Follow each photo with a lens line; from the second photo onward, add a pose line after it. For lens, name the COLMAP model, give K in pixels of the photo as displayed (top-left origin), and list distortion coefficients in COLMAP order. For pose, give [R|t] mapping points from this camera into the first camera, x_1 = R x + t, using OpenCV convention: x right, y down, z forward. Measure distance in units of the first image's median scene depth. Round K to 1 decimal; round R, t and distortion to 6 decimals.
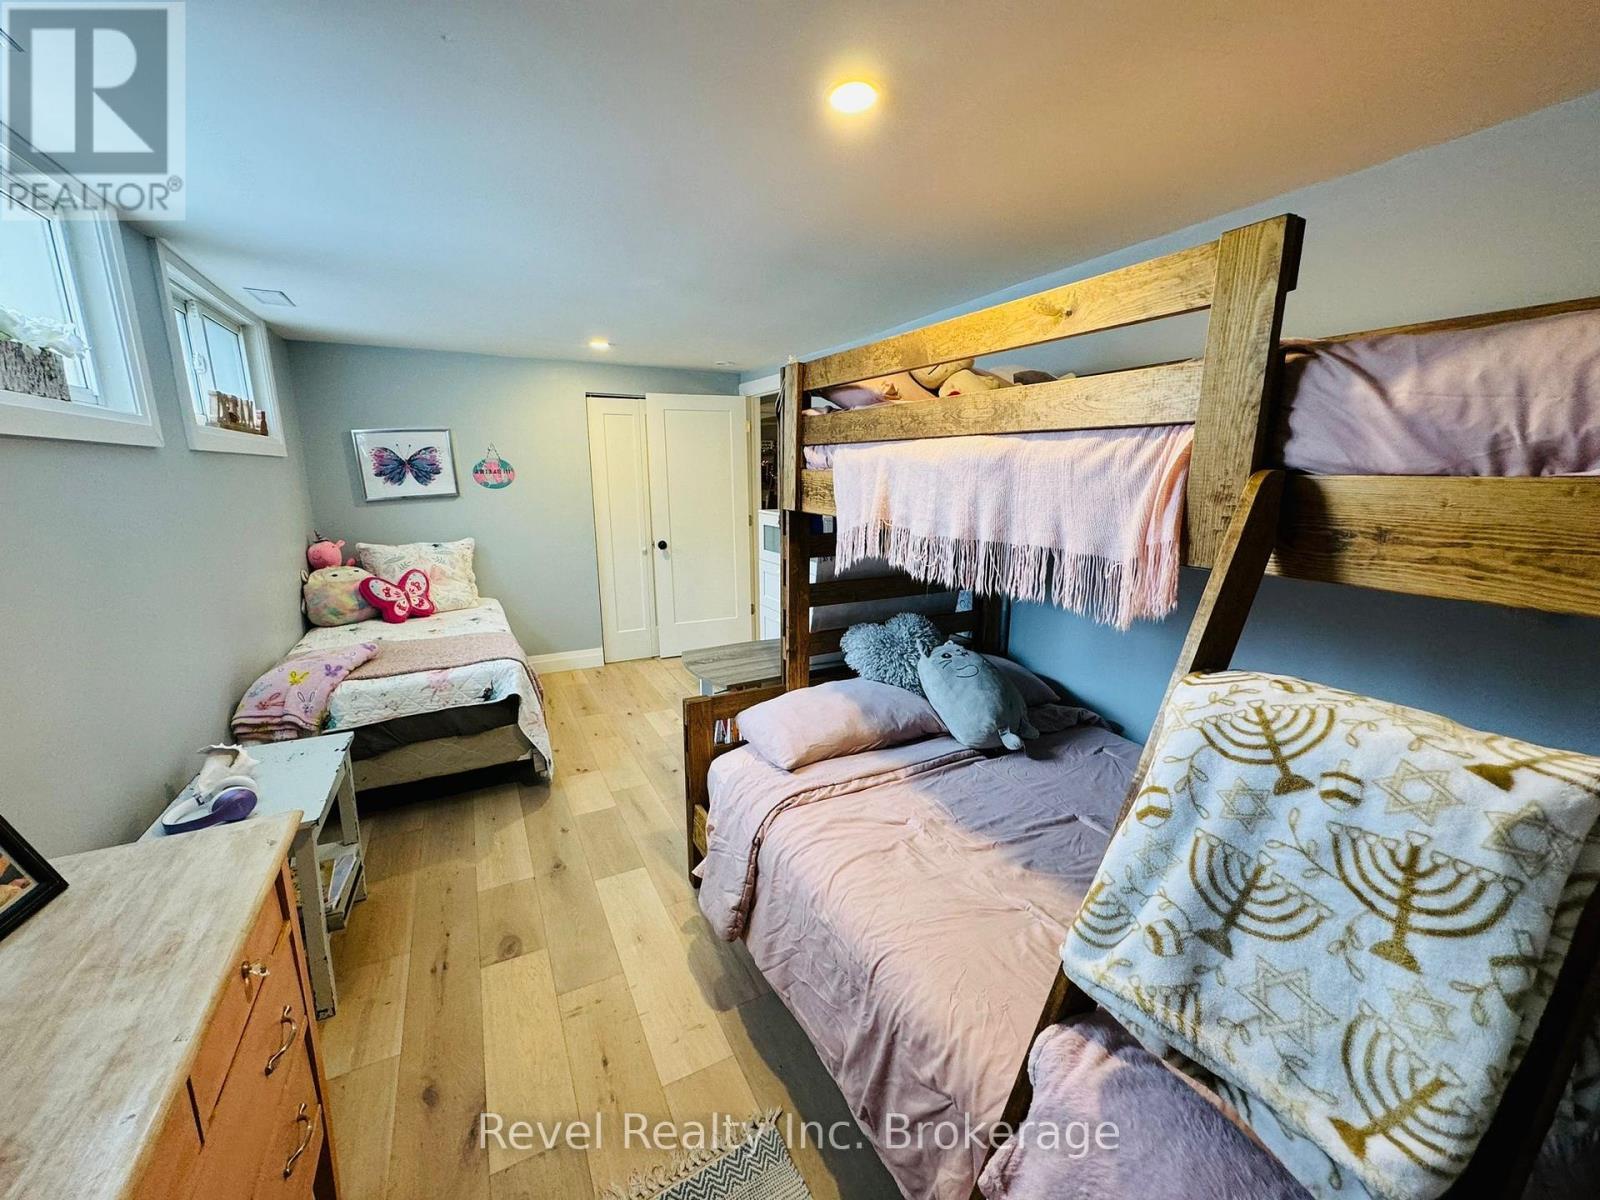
lens RADIAL K [[640.0, 0, 794.6], [0, 640.0, 600.9], [0, 0, 1]] dist [-0.002353, 0.000725]
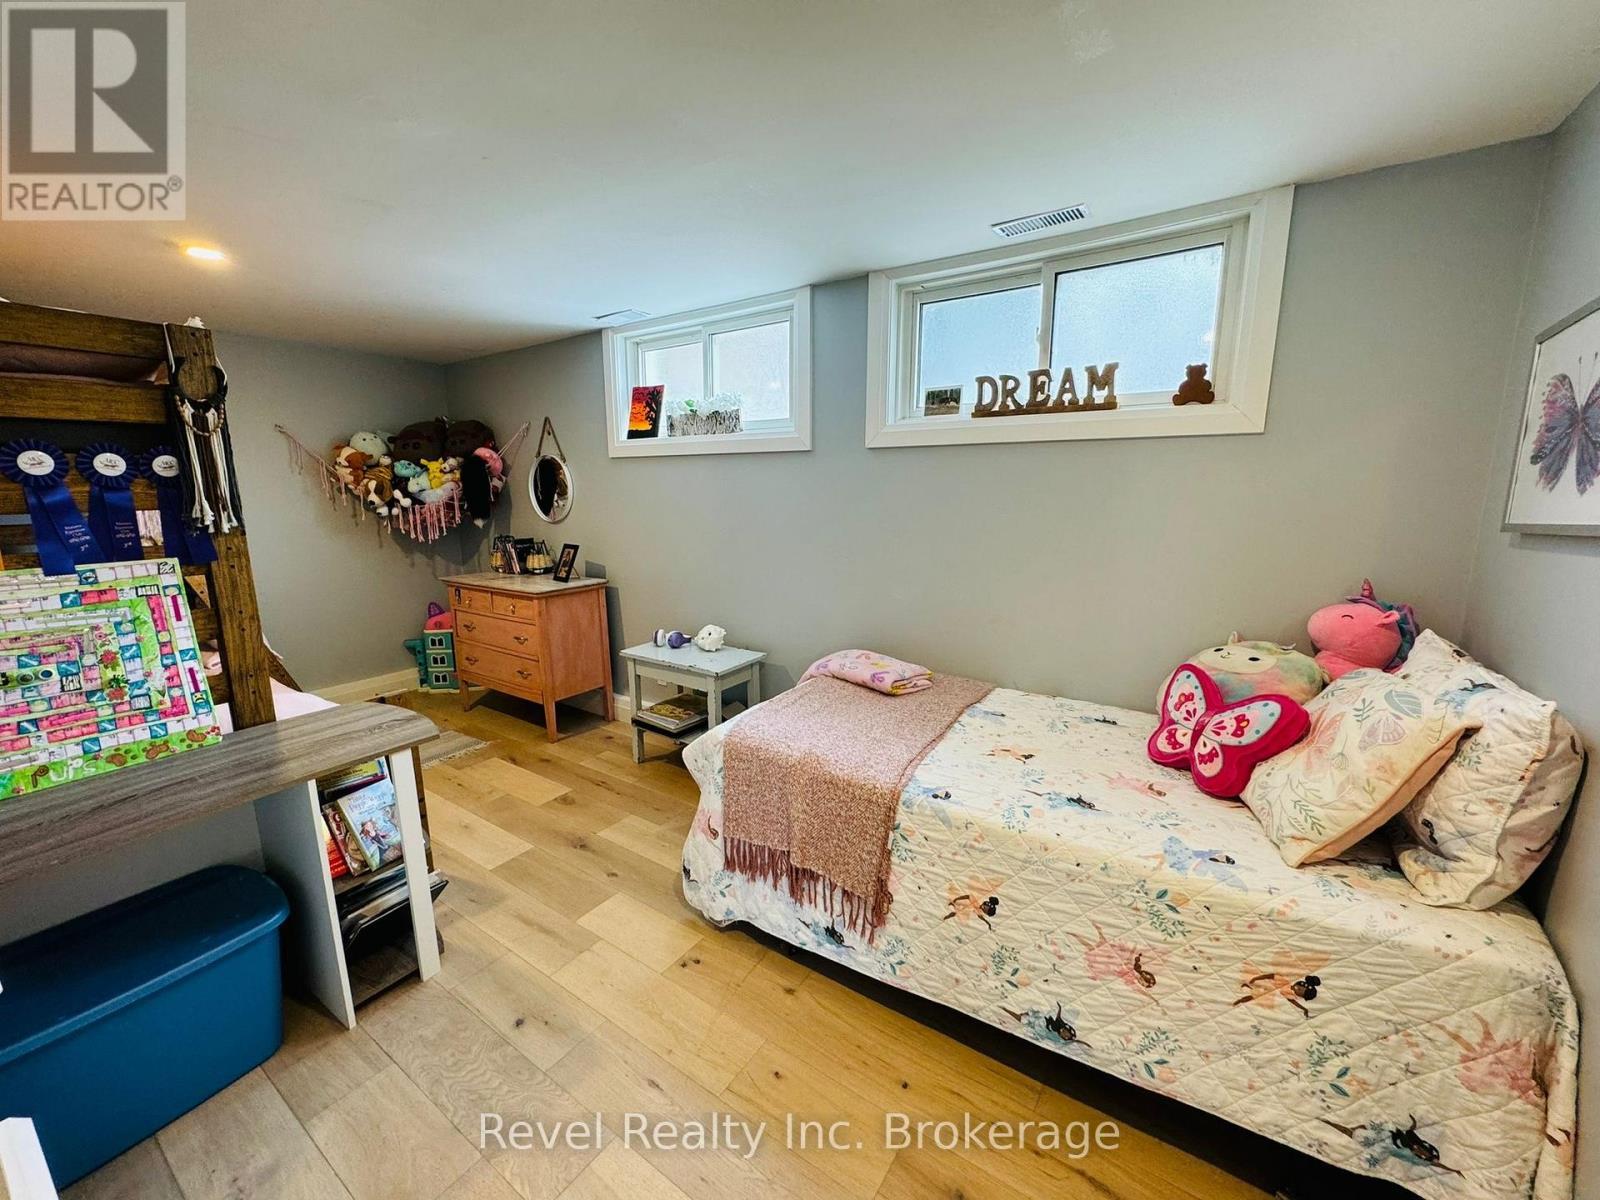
lens RADIAL K [[640.0, 0, 789.0], [0, 640.0, 592.8], [0, 0, 1]] dist [-0.002353, 0.000725]
pose [[-0.886282, 0.092062, -0.453904, -0.218215], [-0.083770, 0.932016, 0.352602, -0.330242], [0.455507, 0.350528, -0.818317, 1.713370]]
